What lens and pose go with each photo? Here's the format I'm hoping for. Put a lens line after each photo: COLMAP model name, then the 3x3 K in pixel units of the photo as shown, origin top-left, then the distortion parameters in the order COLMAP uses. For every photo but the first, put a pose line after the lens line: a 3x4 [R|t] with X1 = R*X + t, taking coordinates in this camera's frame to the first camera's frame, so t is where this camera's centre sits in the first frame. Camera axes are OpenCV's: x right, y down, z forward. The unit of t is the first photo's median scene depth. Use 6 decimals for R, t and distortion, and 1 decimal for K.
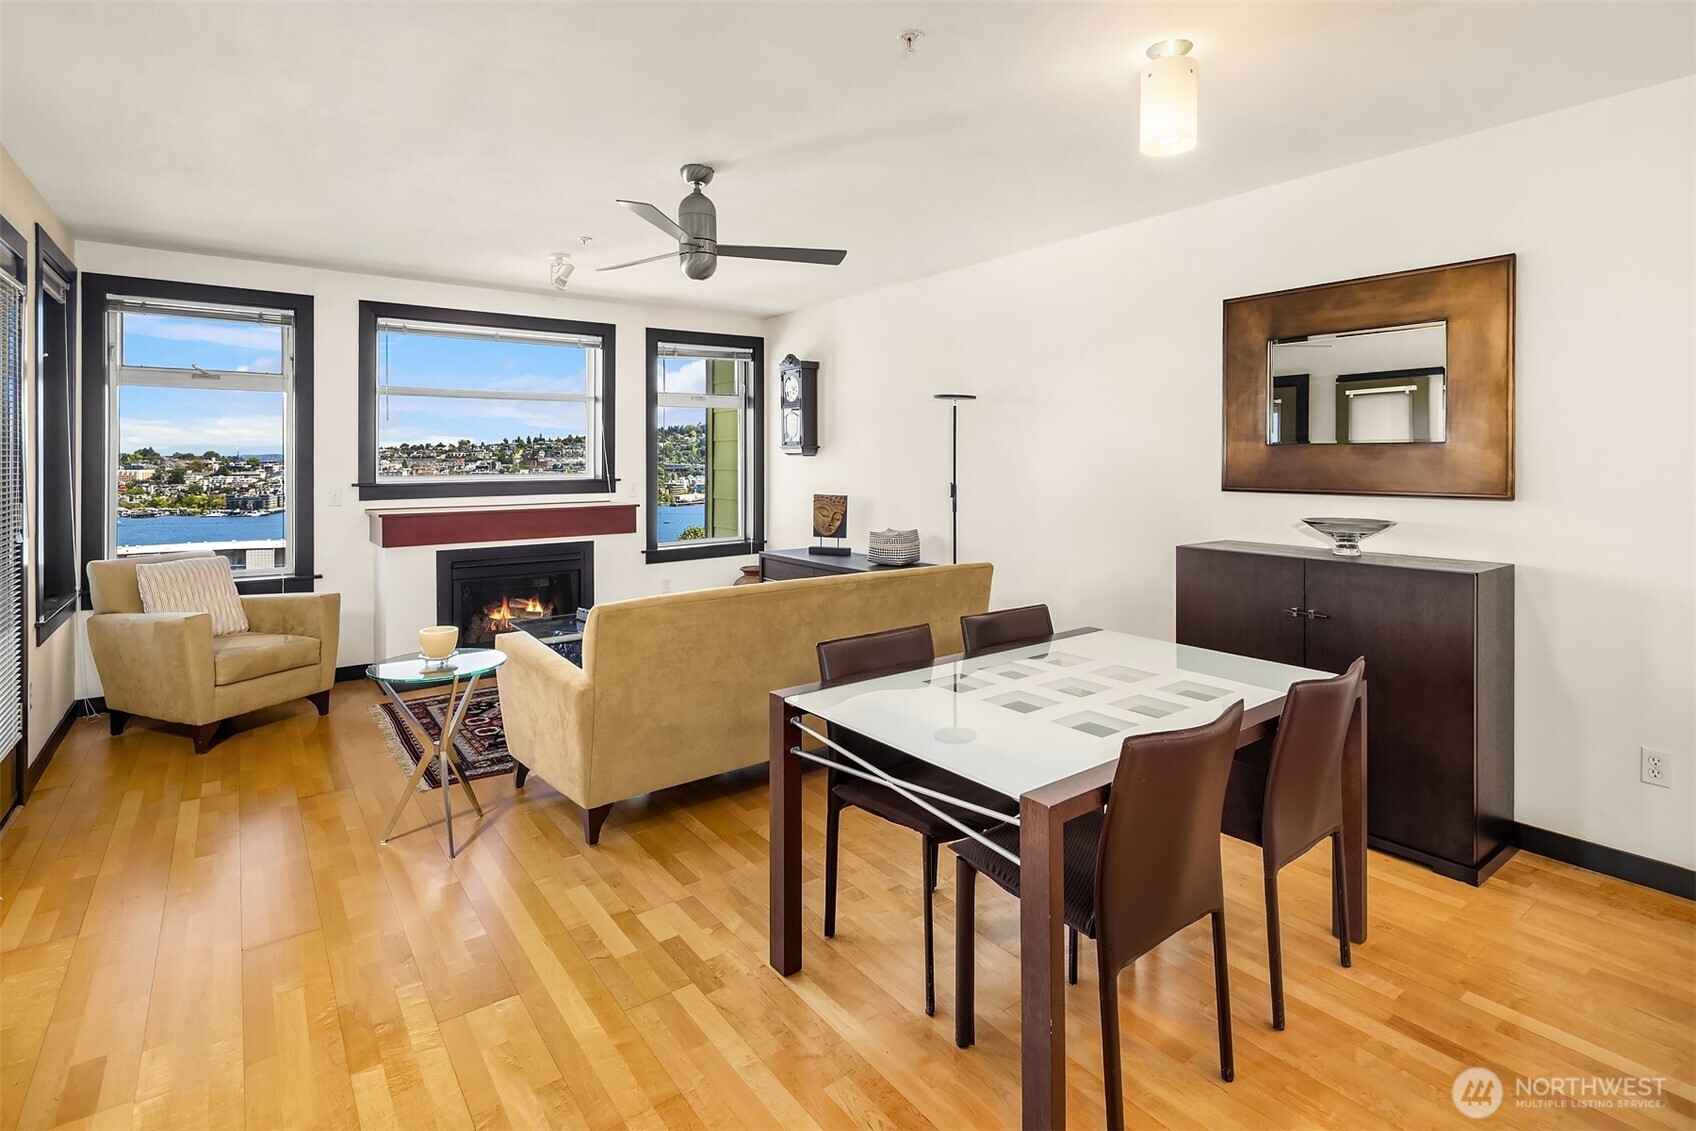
lens RADIAL K [[830.1, 0, 855.8], [0, 830.1, 463.4], [0, 0, 1]] dist [0.011454, -0.007548]
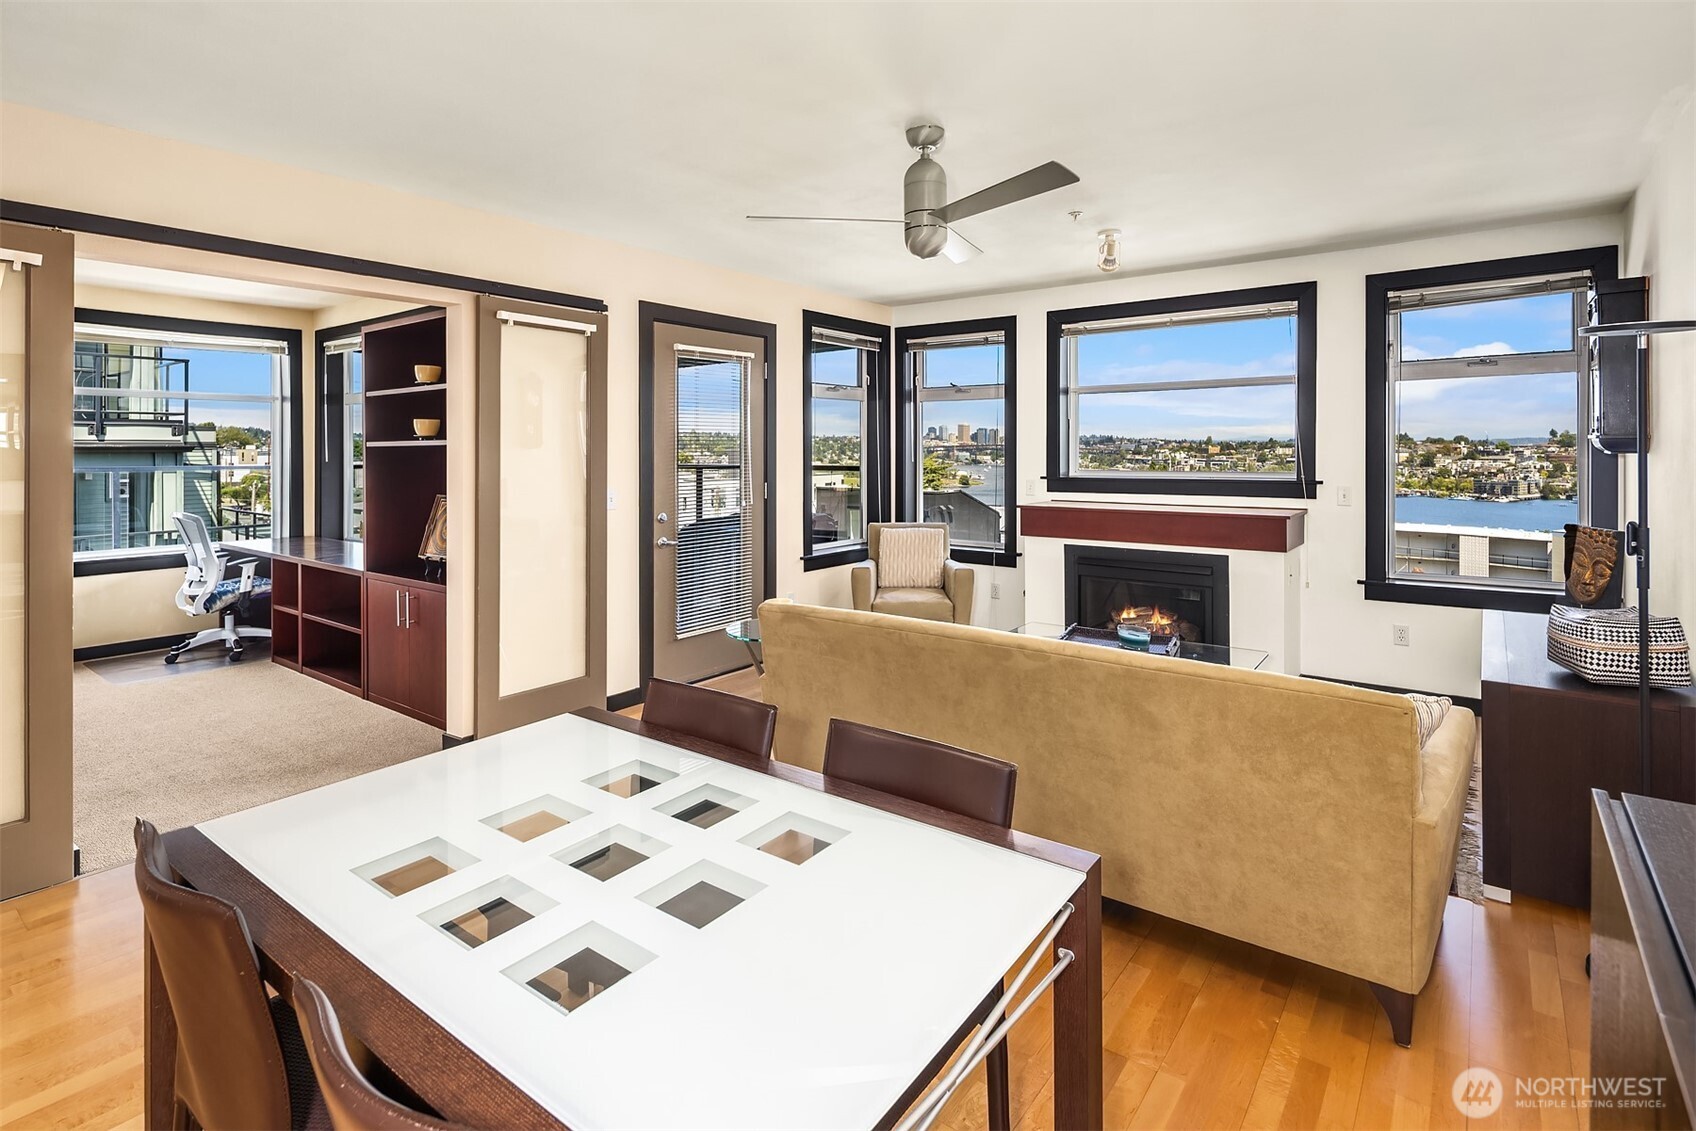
lens RADIAL K [[830.1, 0, 850.5], [0, 830.1, 452.8], [0, 0, 1]] dist [0.011454, -0.007548]
pose [[0.274660, 0.008093, -0.961507, 0.418162], [-0.001910, 0.999967, 0.007871, -0.016168], [0.961540, -0.000326, 0.274666, 0.454586]]
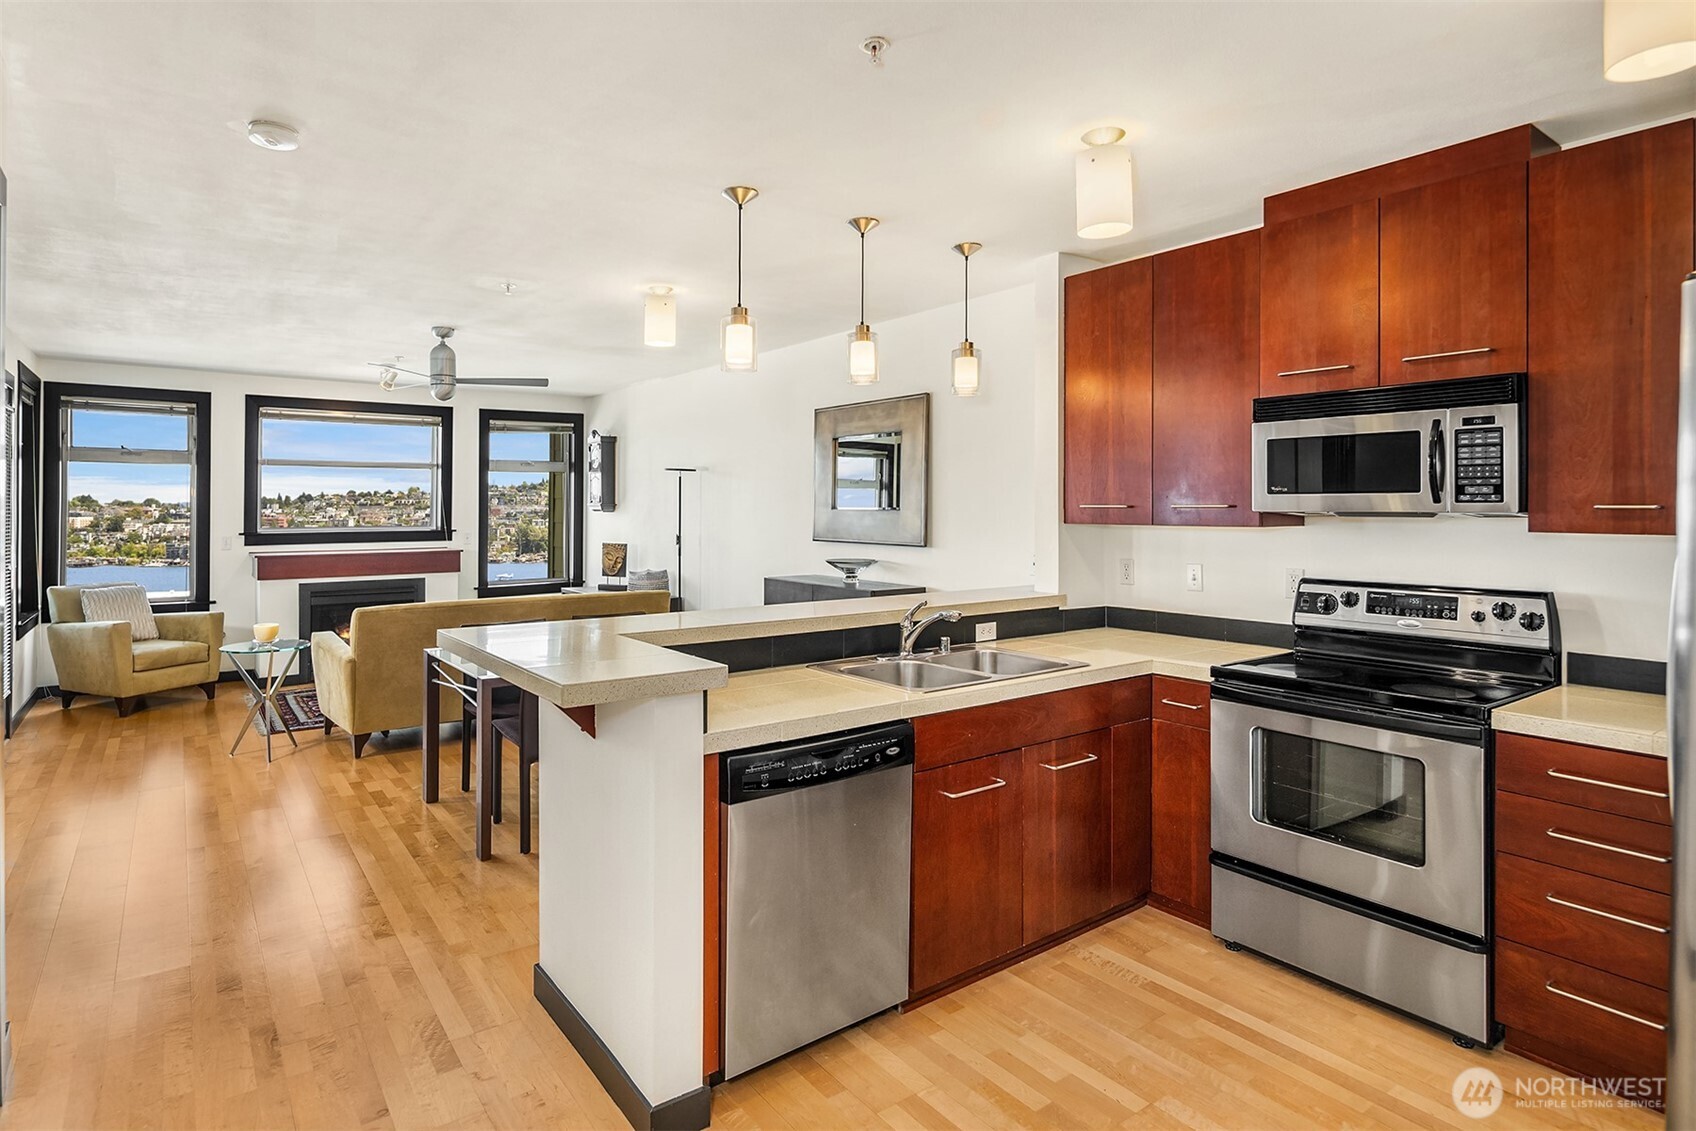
lens RADIAL K [[894.2, 0, 803.5], [0, 894.2, 507.7], [0, 0, 1]] dist [0.006170, -0.001948]
pose [[0.999561, 0.003252, -0.029439, 0.347549], [-0.003414, 0.999979, -0.005470, -0.011806], [0.029421, 0.005568, 0.999552, -0.414931]]
